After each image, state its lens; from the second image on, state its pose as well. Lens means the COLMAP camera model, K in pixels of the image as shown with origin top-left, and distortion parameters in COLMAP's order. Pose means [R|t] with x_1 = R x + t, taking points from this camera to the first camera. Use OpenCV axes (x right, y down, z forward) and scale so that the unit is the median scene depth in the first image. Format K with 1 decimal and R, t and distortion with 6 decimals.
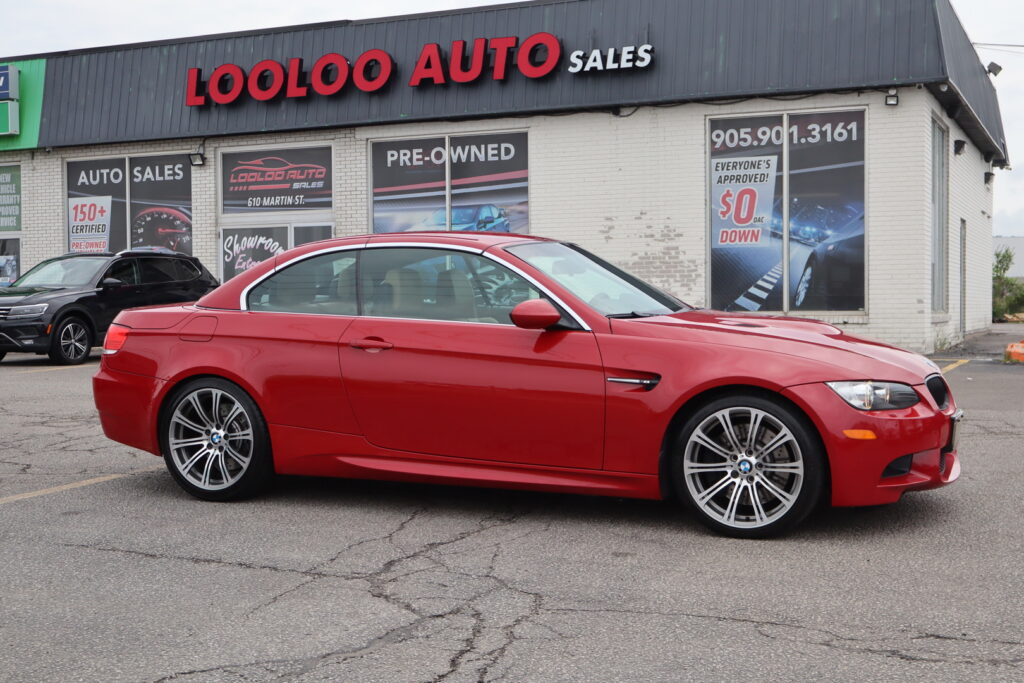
lens RADIAL K [[1333.4, 0, 514.2], [0, 1333.4, 341.2], [0, 0, 1]] dist [-0.051057, 0.000000]
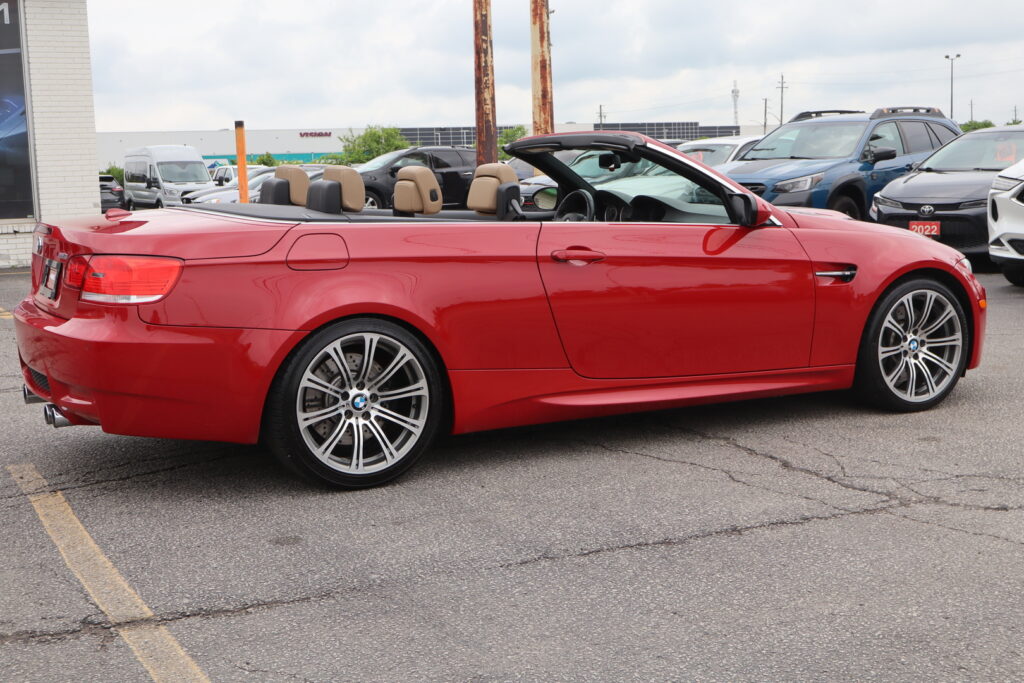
lens RADIAL K [[1421.6, 0, 520.8], [0, 1421.6, 344.7], [0, 0, 1]] dist [-0.079027, 0.000000]
pose [[0.617107, -0.105700, 0.779748, -0.778488], [0.053861, 0.994287, 0.092155, -0.024240], [-0.785034, -0.014872, 0.619274, 0.464039]]
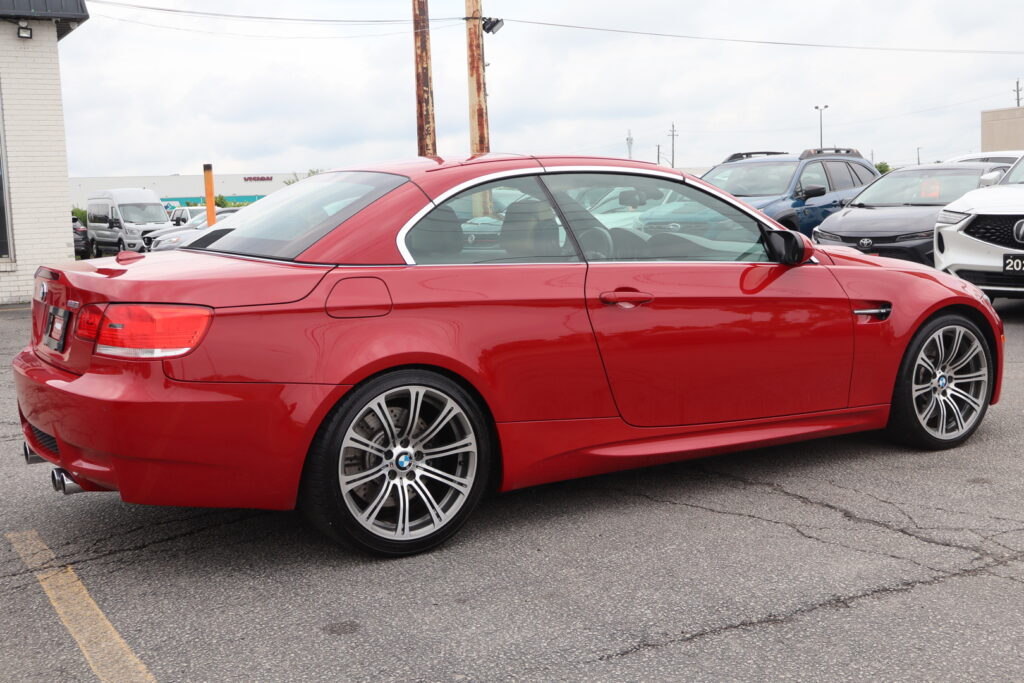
lens RADIAL K [[1253.3, 0, 510.9], [0, 1253.3, 319.5], [0, 0, 1]] dist [-0.059007, 0.000000]
pose [[0.568859, -0.085762, 0.817951, -0.706648], [0.062417, 0.996182, 0.061041, -0.031687], [-0.820063, 0.016330, 0.572040, 0.610691]]
